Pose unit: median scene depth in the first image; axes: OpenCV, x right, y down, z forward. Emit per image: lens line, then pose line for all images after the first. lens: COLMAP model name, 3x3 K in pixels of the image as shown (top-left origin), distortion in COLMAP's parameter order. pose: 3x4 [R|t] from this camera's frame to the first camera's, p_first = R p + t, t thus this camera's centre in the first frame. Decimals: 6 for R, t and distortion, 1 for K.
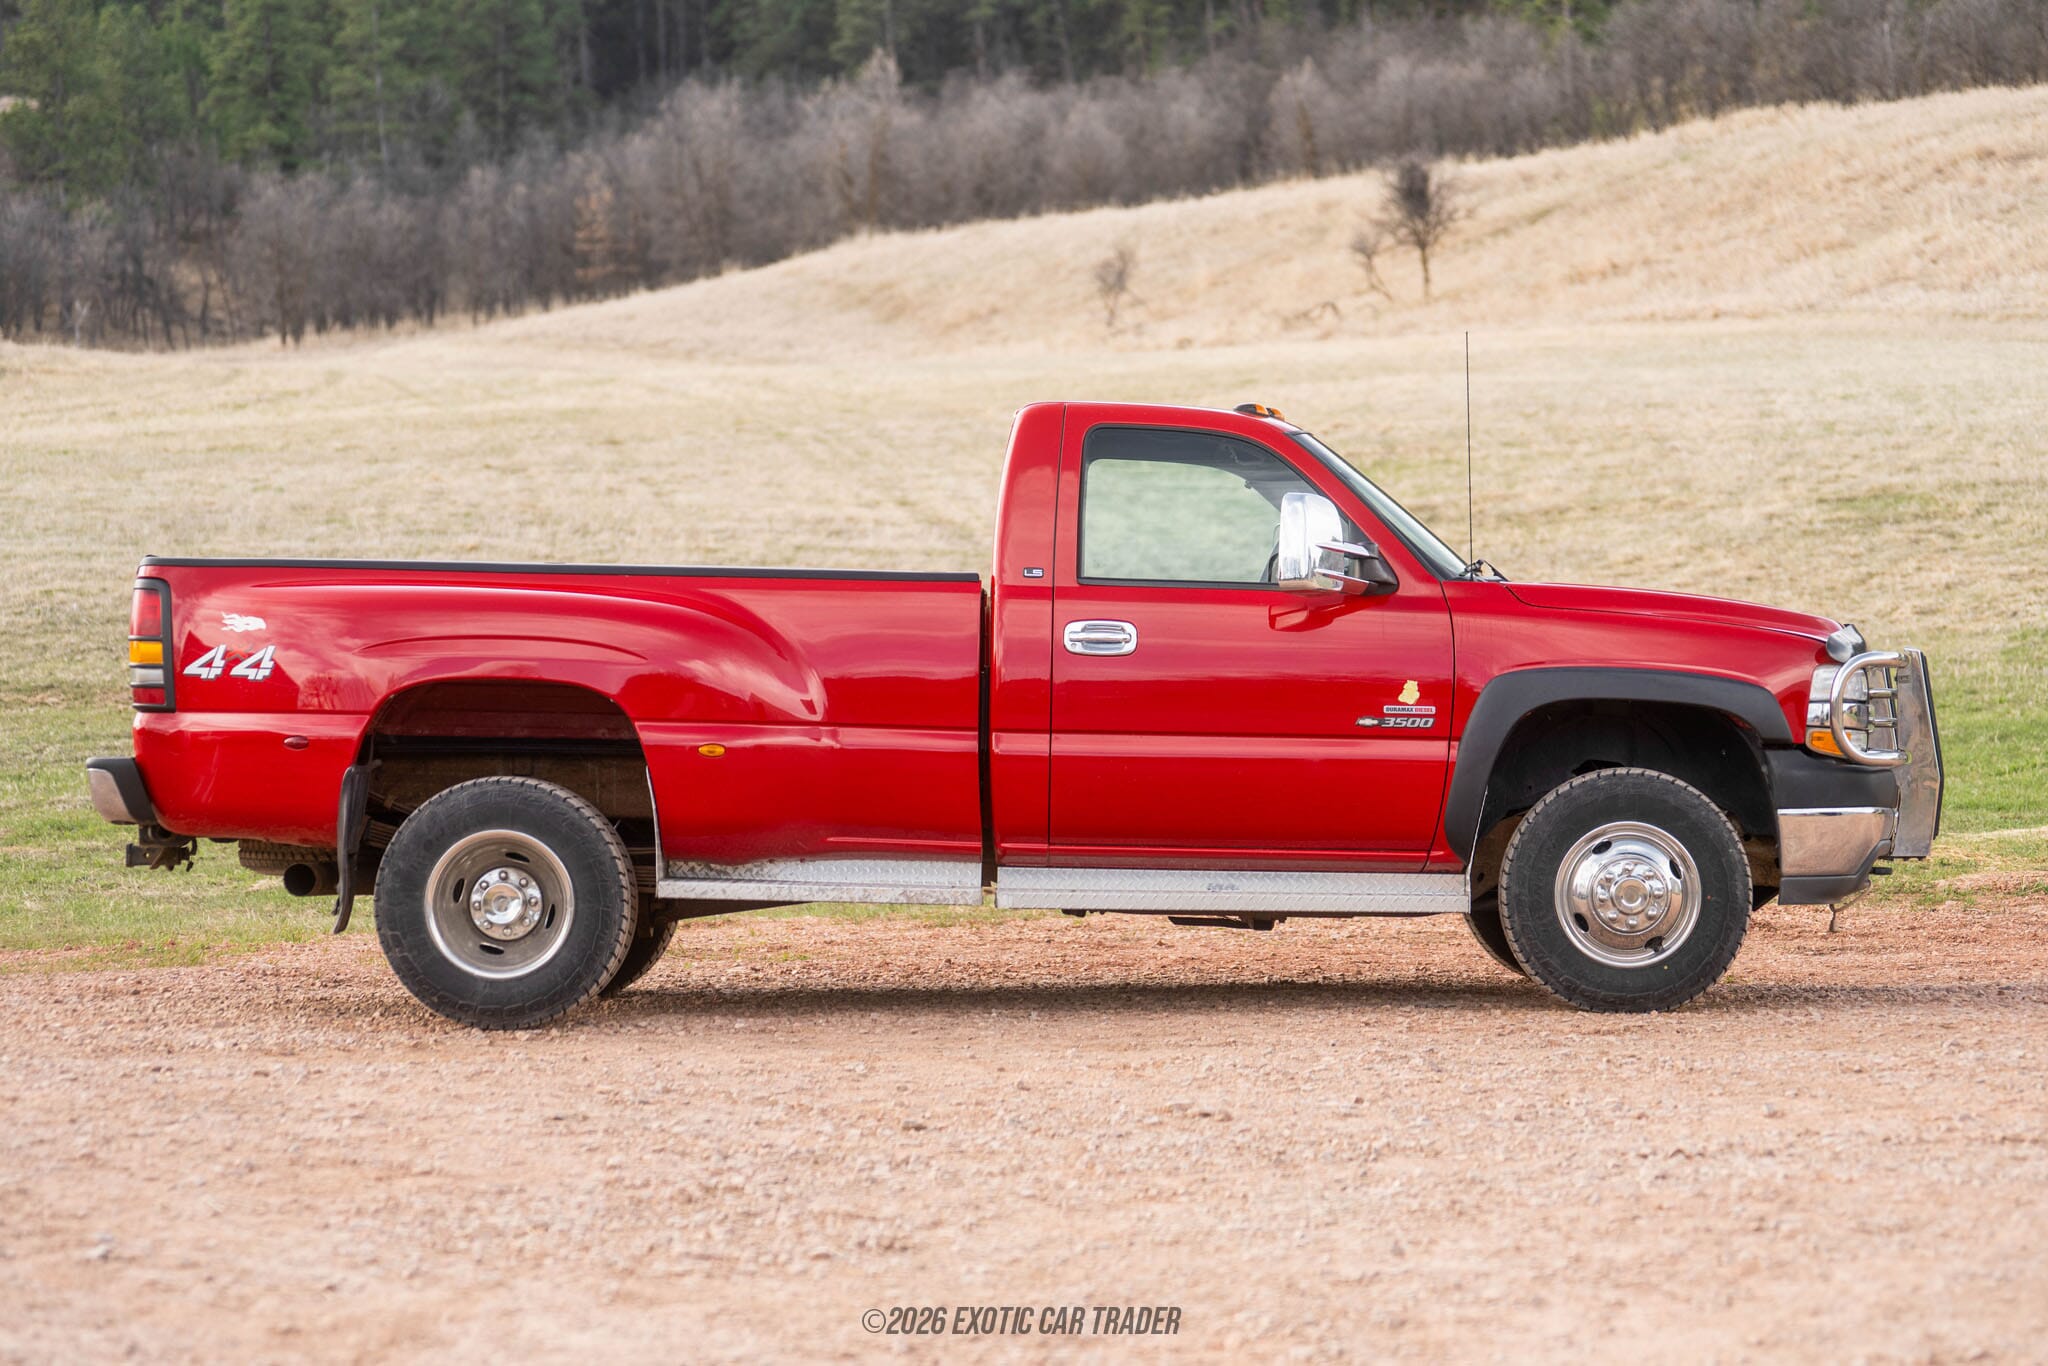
lens RADIAL K [[5724.4, 0, 1024.0], [0, 5724.4, 683.0], [0, 0, 1]] dist [-0.145874, -0.299140]
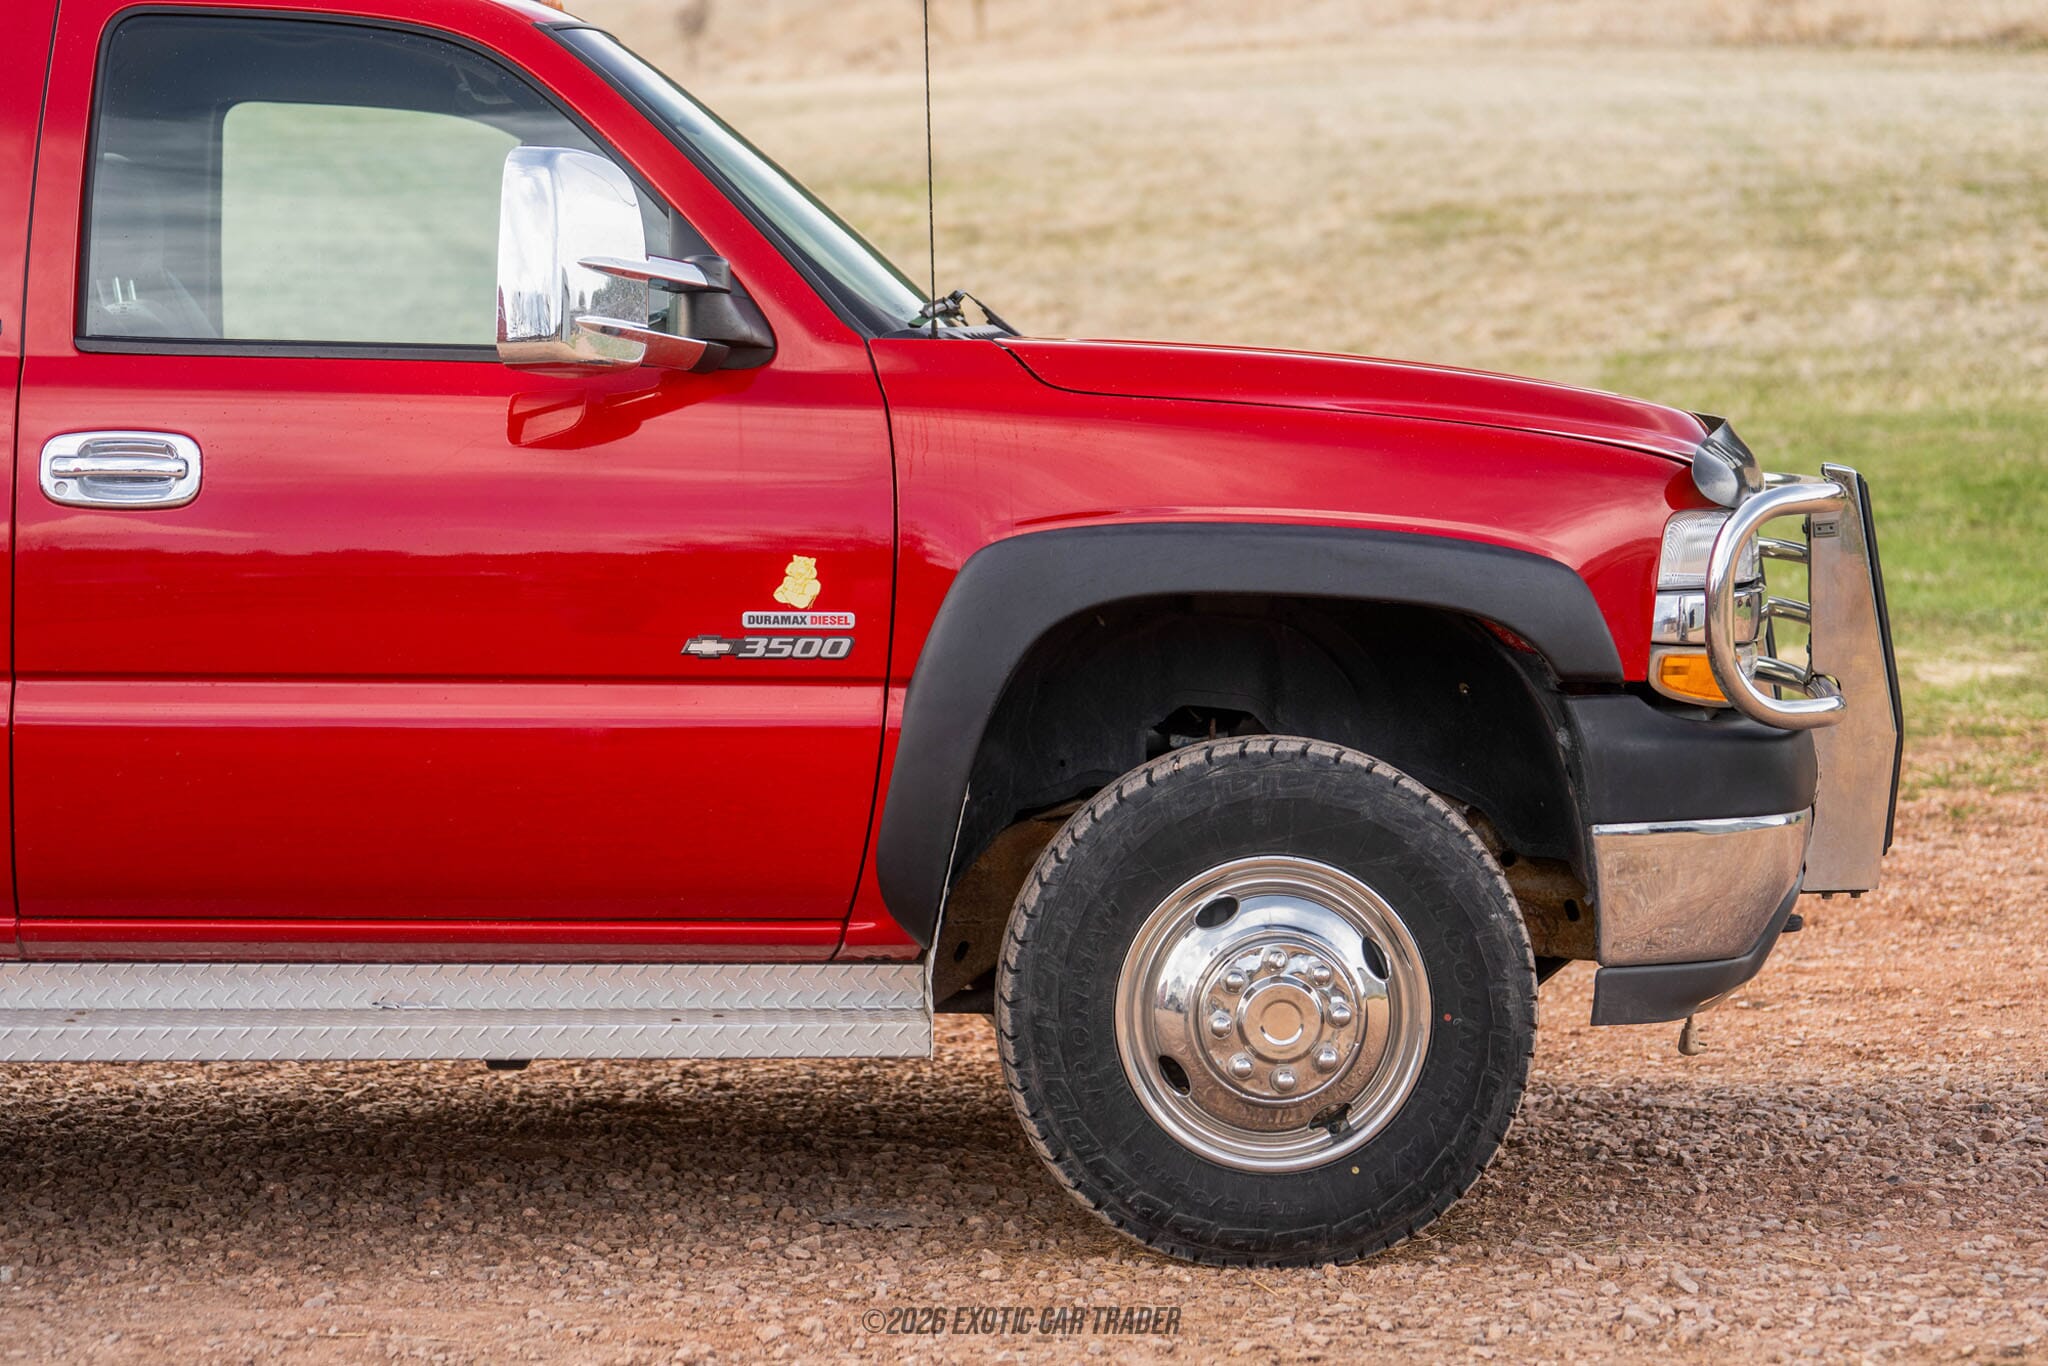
lens RADIAL K [[4124.4, 0, 1024.0], [0, 4124.4, 683.0], [0, 0, 1]] dist [-0.014403, -0.144651]
pose [[0.997206, -0.013430, 0.073487, 0.060799], [0.007809, 0.997059, 0.076243, -0.015382], [-0.074295, -0.075456, 0.994378, 0.665913]]
